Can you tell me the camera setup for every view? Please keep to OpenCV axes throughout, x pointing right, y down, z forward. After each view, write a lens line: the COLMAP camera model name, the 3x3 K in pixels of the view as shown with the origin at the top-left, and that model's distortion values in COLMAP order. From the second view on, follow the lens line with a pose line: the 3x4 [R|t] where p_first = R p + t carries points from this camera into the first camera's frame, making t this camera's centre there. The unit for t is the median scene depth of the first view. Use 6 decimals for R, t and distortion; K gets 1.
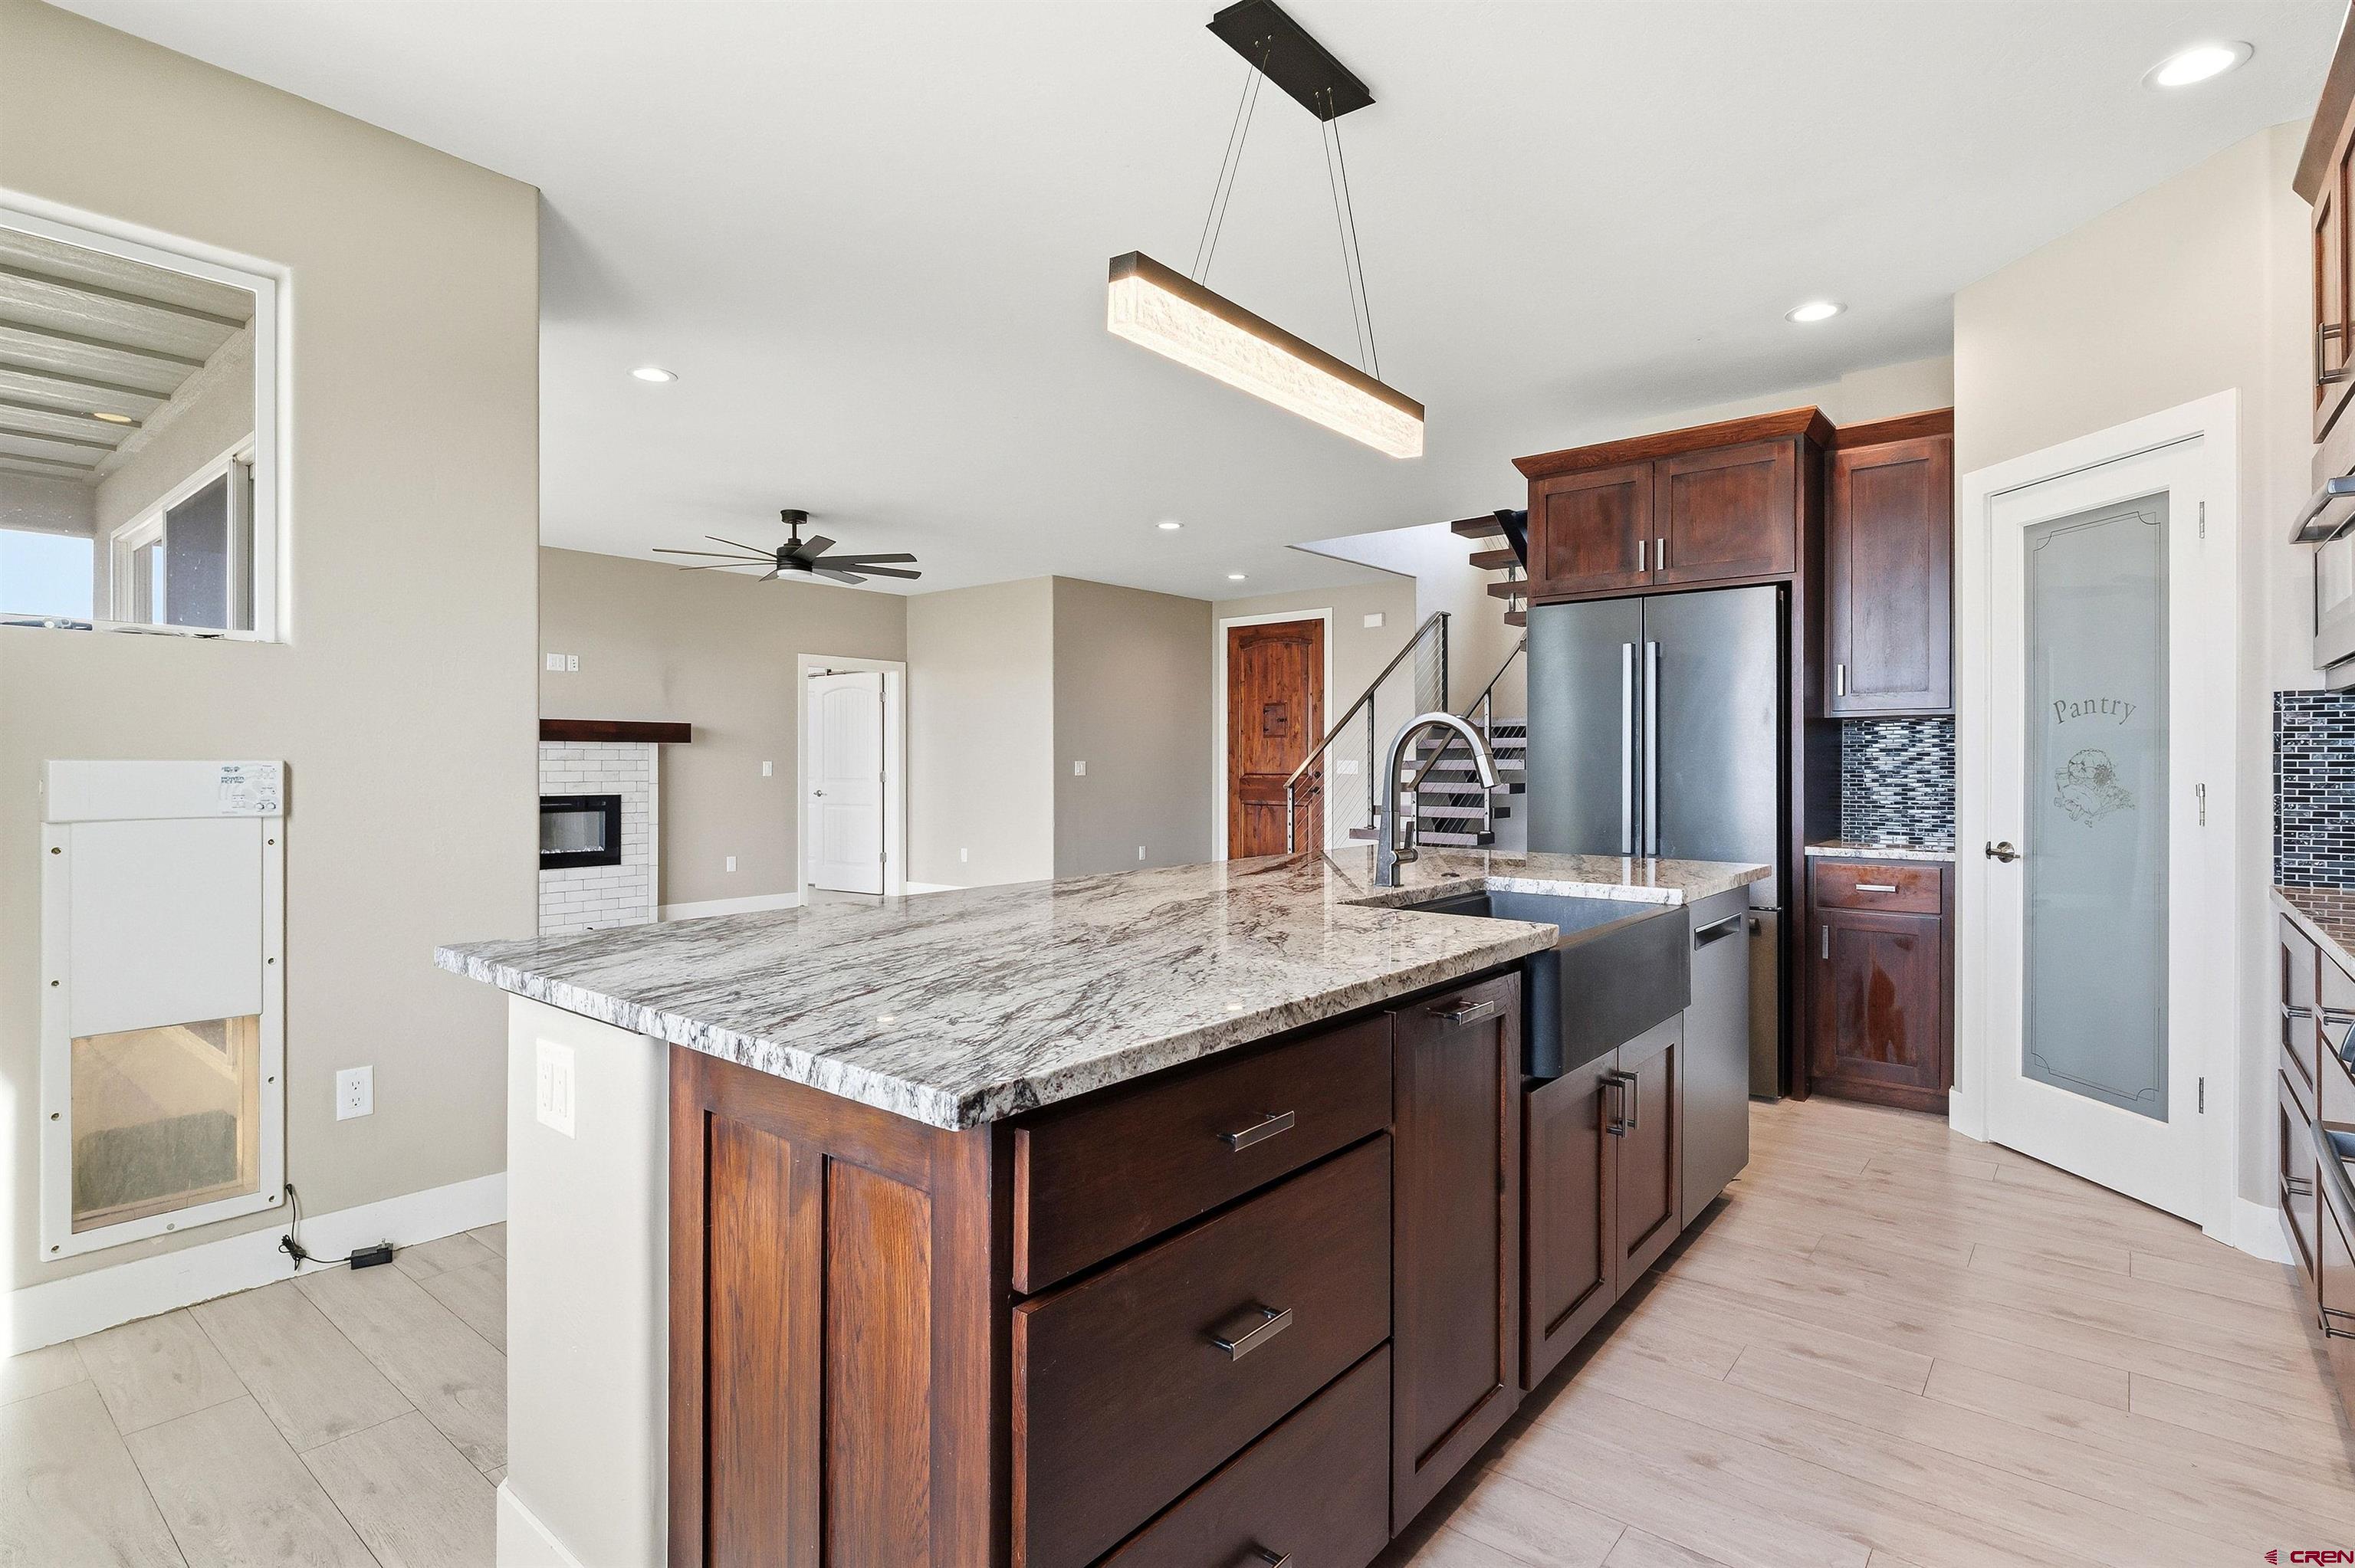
lens RADIAL K [[1129.7, 0, 1178.6], [0, 1129.7, 774.6], [0, 0, 1]] dist [-0.001175, -0.003664]
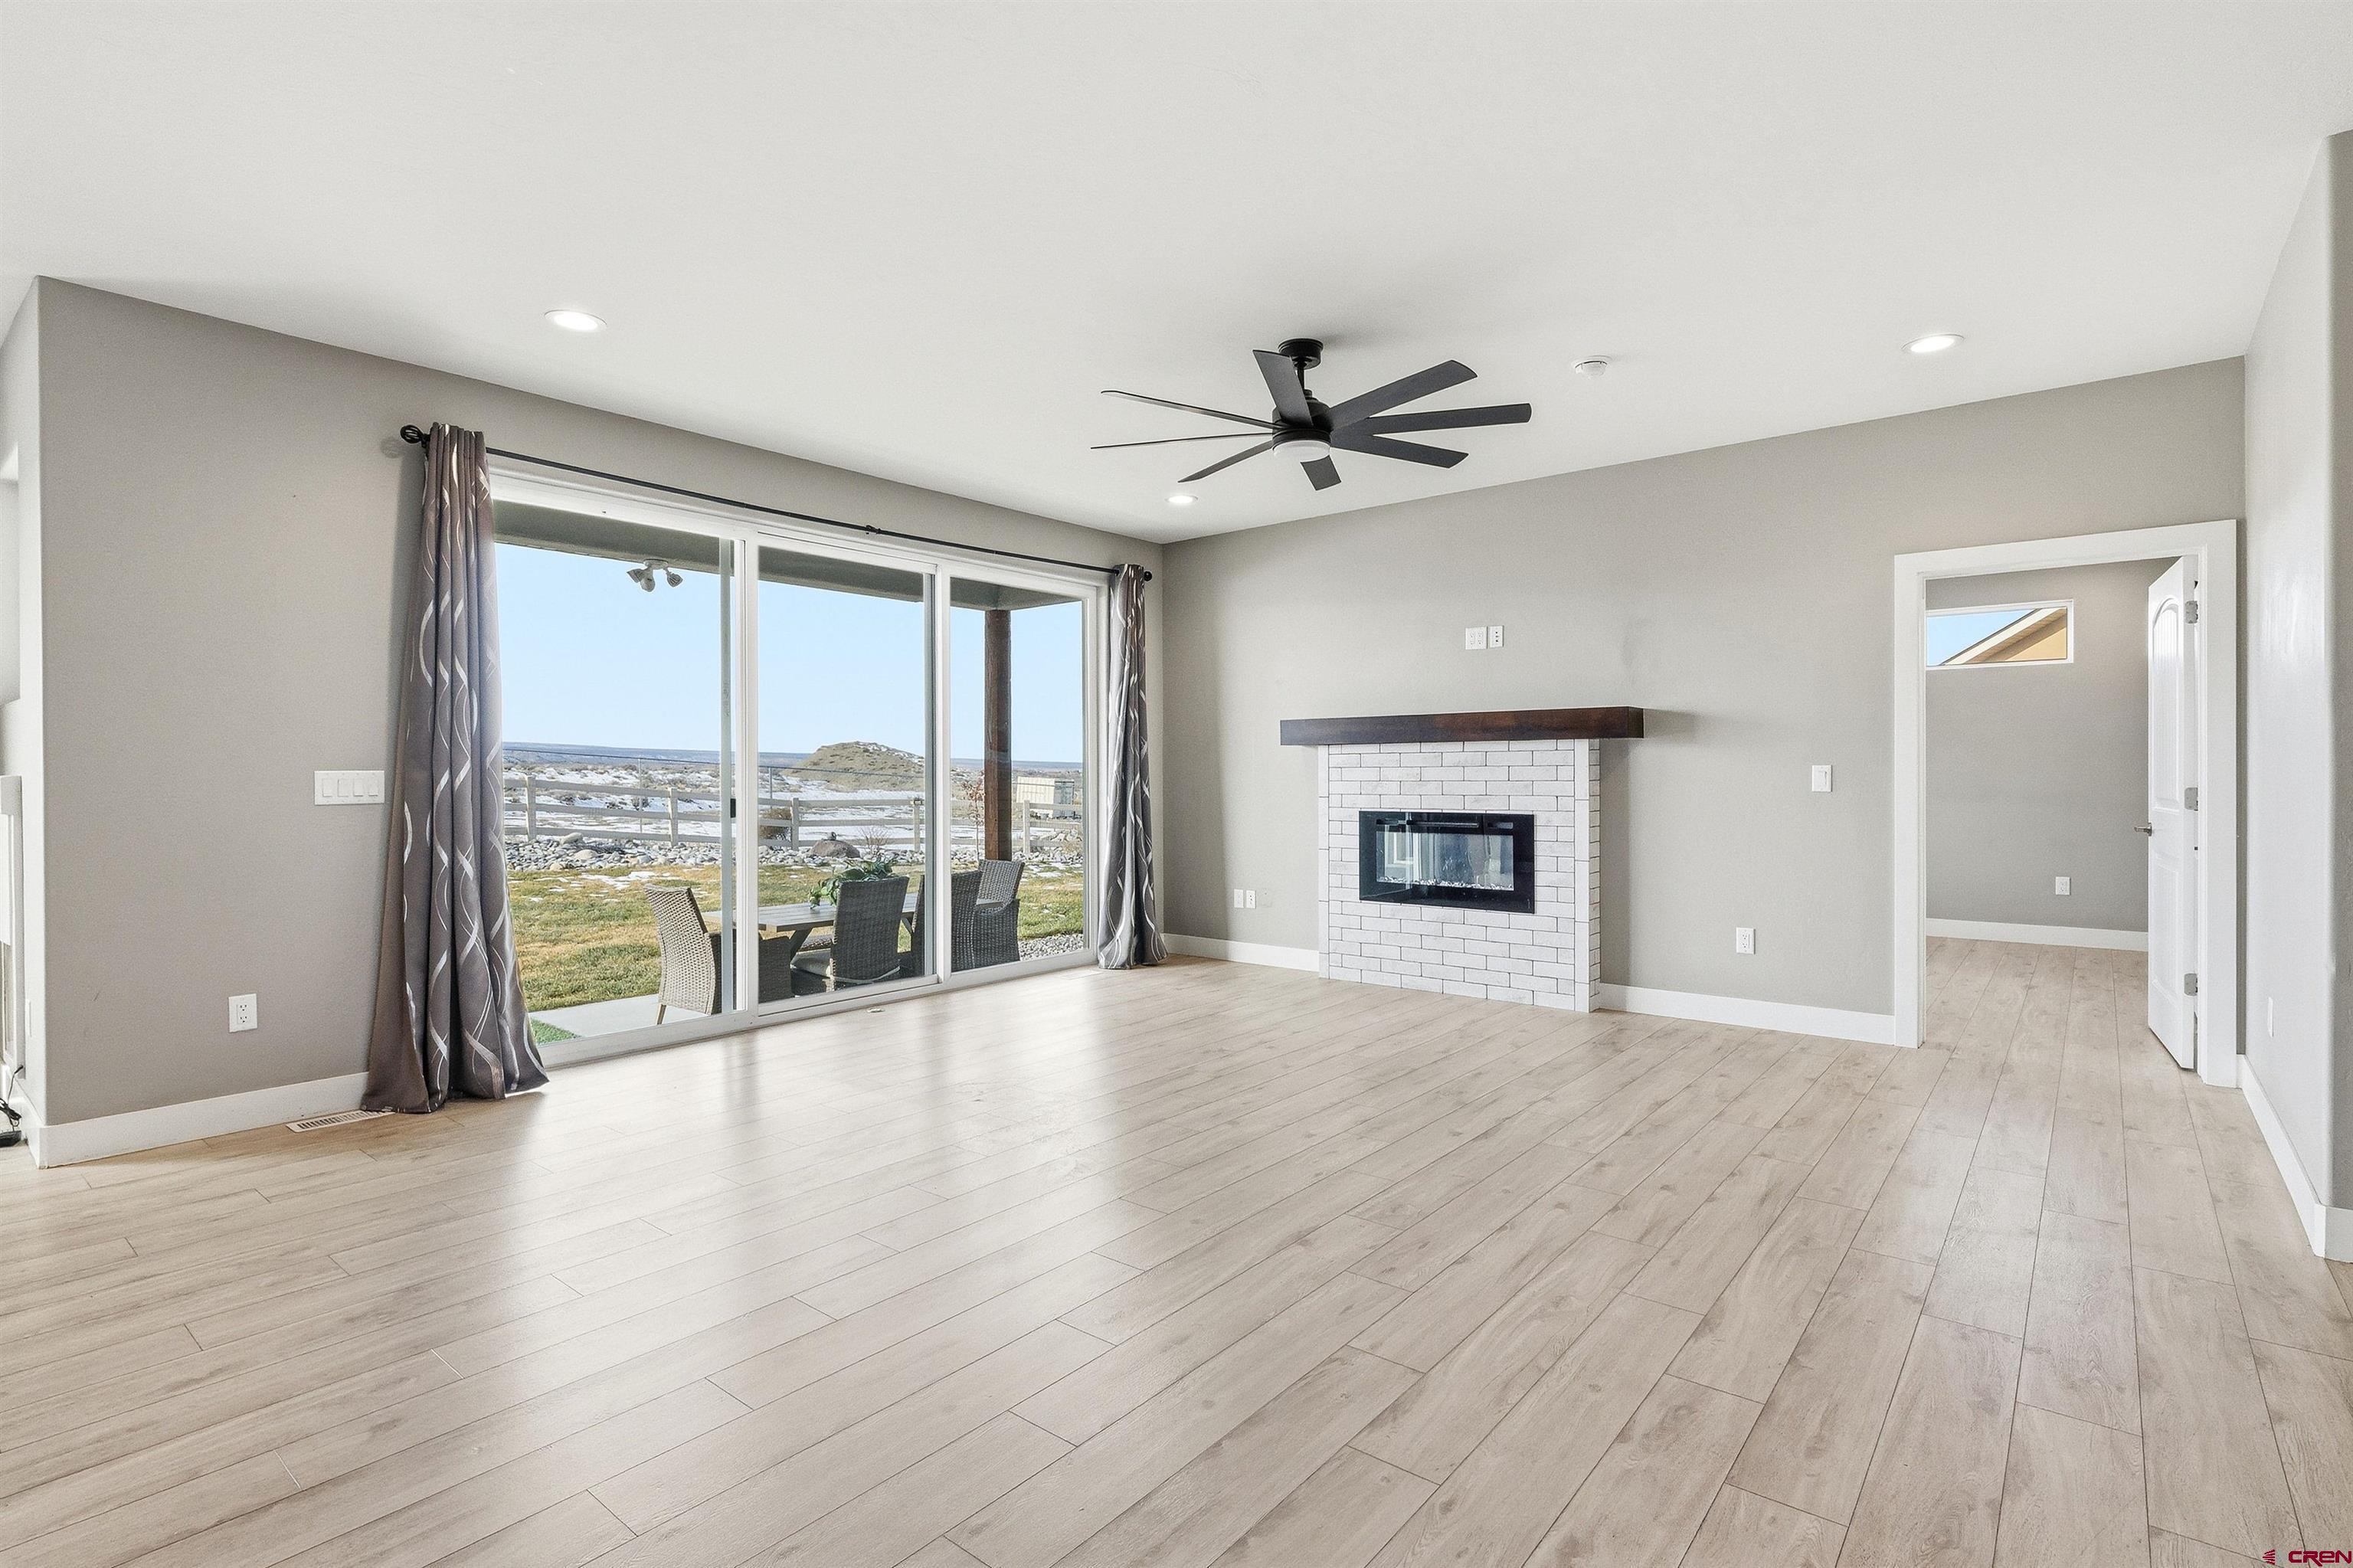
lens RADIAL K [[1128.9, 0, 1201.3], [0, 1128.9, 773.0], [0, 0, 1]] dist [-0.001175, -0.003664]
pose [[0.002980, -0.000670, -0.999995, 0.178344], [-0.007429, 0.999972, -0.000692, -0.005102], [0.999968, 0.007431, 0.002975, 0.668699]]
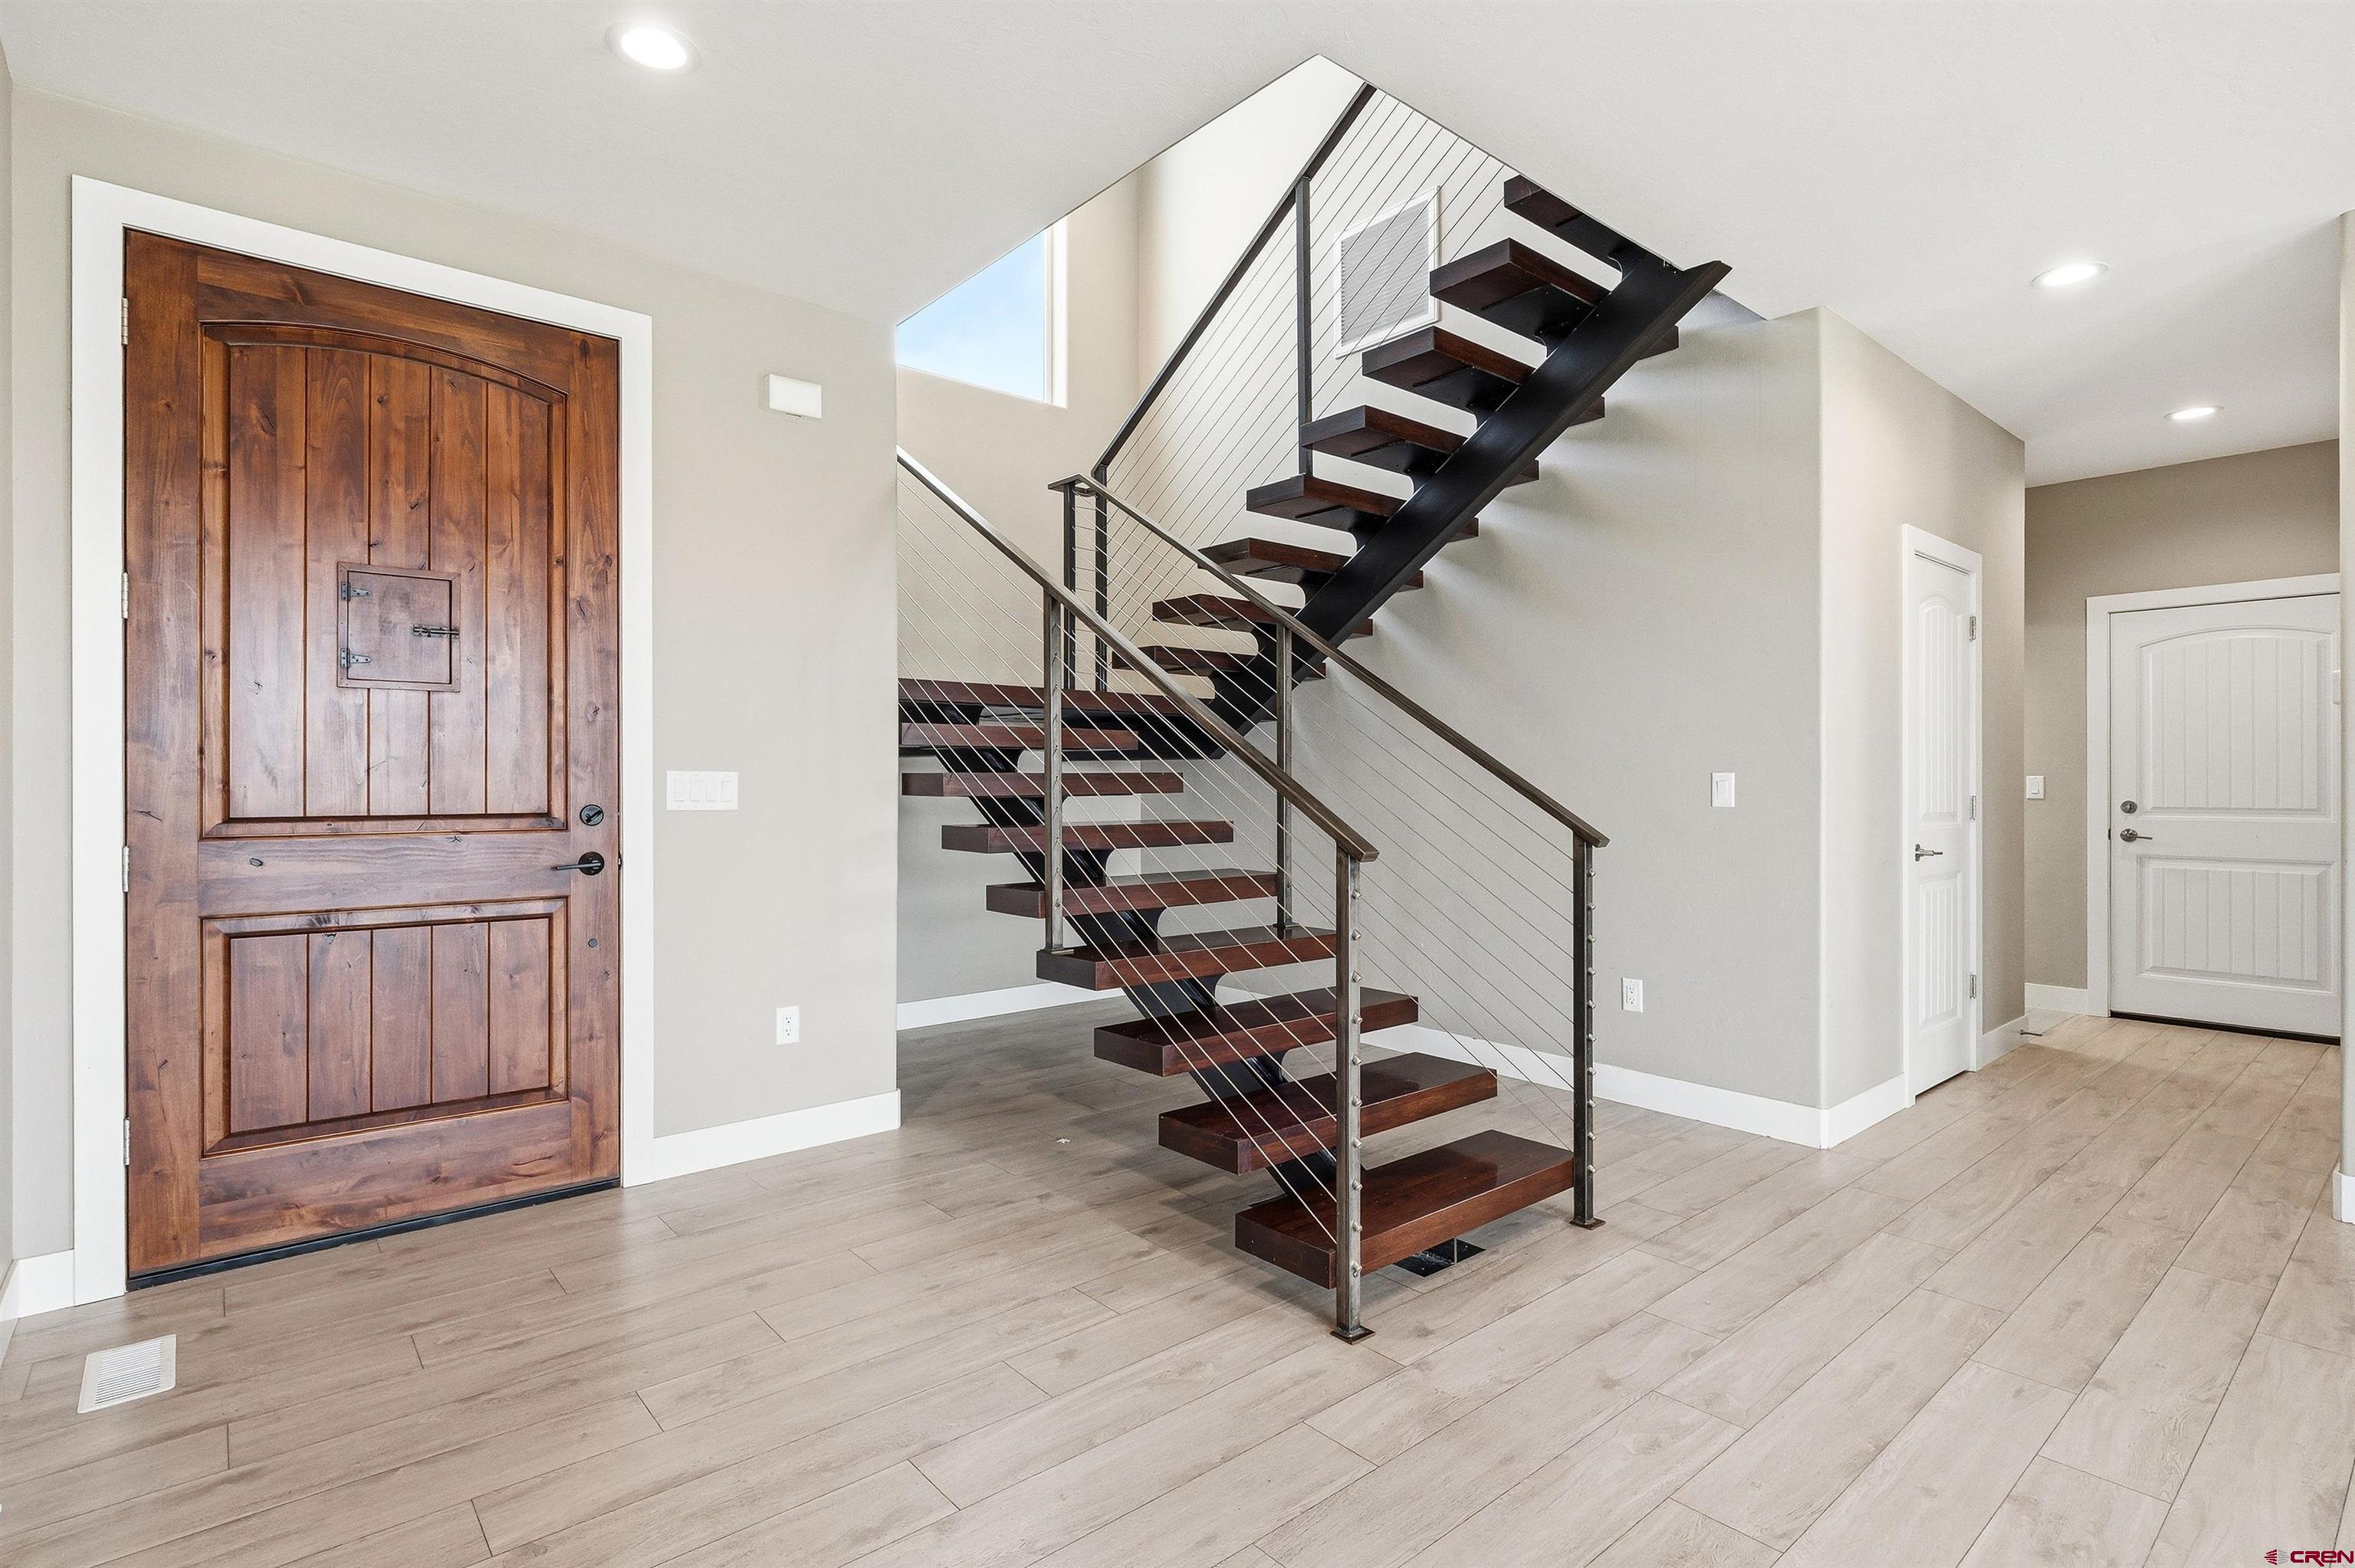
lens RADIAL K [[1129.7, 0, 1178.3], [0, 1129.7, 774.7], [0, 0, 1]] dist [-0.001175, -0.003664]
pose [[0.179035, 0.006031, 0.983824, -0.173065], [0.008727, 0.999932, -0.007717, -0.007726], [-0.983804, 0.009967, 0.178970, 0.807826]]
